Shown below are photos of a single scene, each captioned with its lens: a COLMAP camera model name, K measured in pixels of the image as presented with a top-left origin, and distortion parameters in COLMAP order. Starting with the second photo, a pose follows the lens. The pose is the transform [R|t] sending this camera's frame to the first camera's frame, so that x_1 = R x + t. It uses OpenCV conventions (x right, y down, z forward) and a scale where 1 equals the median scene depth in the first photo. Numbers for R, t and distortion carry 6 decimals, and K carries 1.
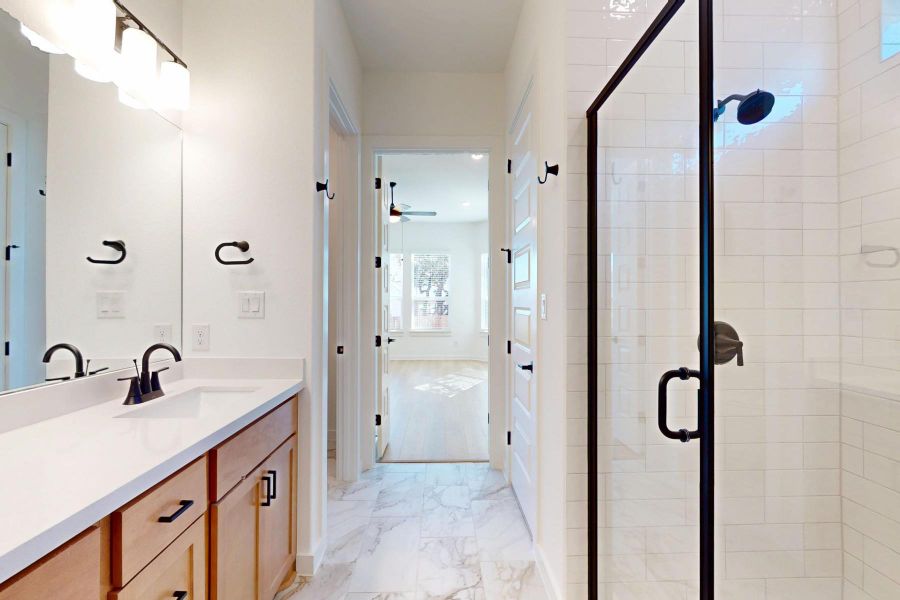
lens RADIAL K [[391.1, 0, 449.2], [0, 391.1, 301.0], [0, 0, 1]] dist [0.001291, -0.000353]
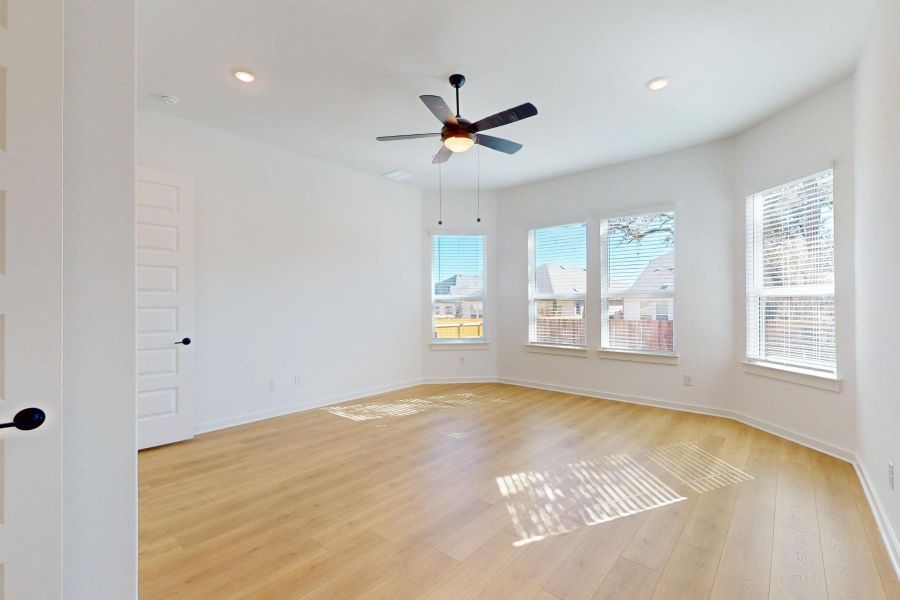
lens RADIAL K [[391.1, 0, 453.0], [0, 391.1, 297.9], [0, 0, 1]] dist [0.001291, -0.000353]
pose [[0.742985, -0.012044, -0.669199, 0.132823], [0.008841, 0.999927, -0.008181, 0.000684], [0.669249, 0.000162, 0.743038, 0.403705]]
